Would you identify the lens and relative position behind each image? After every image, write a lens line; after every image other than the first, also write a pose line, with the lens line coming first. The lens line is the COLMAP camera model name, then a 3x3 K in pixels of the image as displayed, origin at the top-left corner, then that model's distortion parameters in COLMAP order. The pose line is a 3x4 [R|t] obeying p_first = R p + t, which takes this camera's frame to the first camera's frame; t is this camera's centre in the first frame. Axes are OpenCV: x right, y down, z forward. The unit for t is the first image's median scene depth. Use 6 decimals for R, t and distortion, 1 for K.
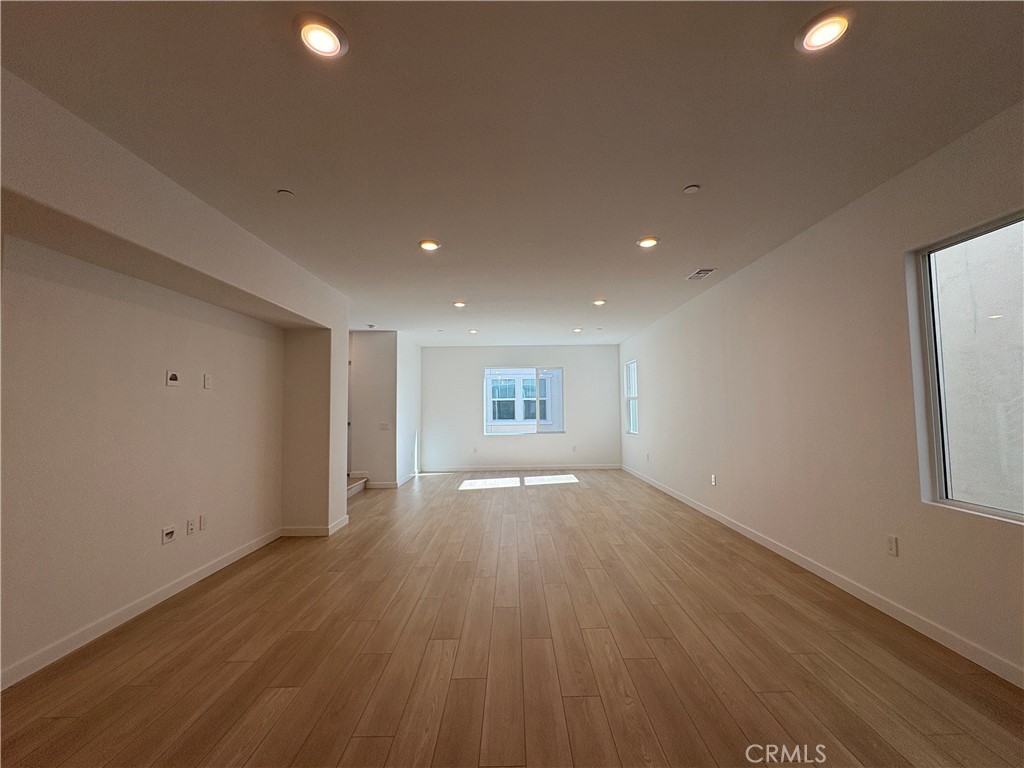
lens RADIAL K [[407.1, 0, 513.2], [0, 407.1, 384.9], [0, 0, 1]] dist [-0.001512, 0.000131]
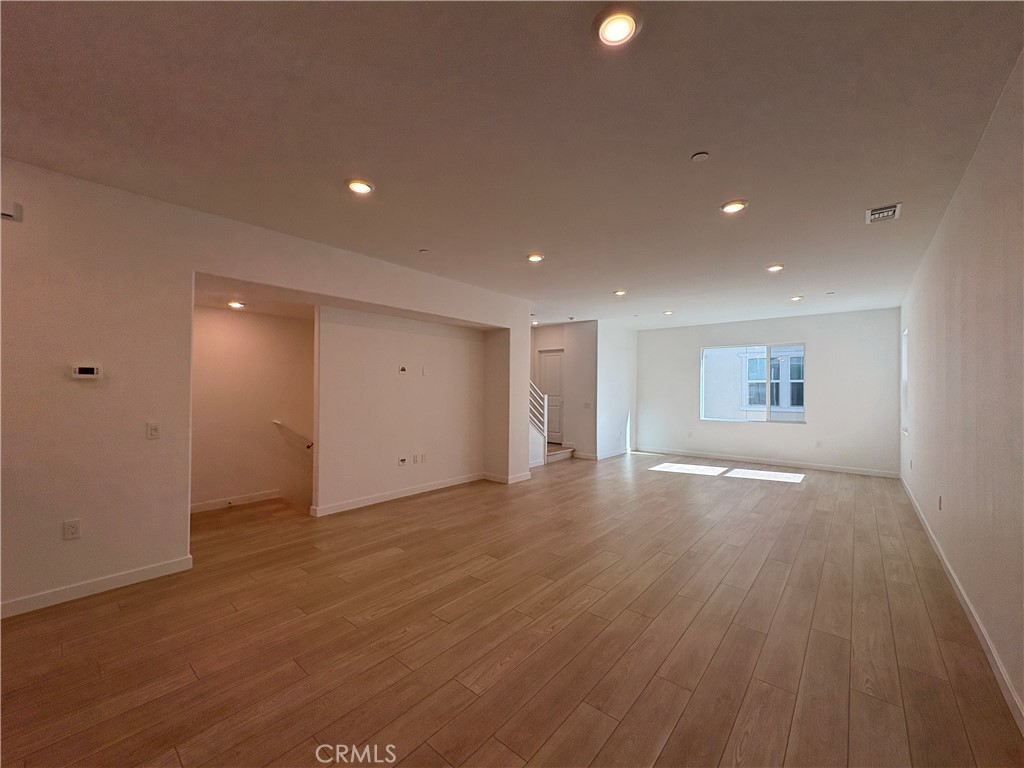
lens RADIAL K [[407.1, 0, 514.2], [0, 407.1, 385.9], [0, 0, 1]] dist [-0.001512, 0.000131]
pose [[0.760808, 0.014620, -0.648813, 0.277446], [0.019094, 0.998809, 0.044897, -0.007587], [0.648697, -0.046546, 0.759622, 0.005684]]
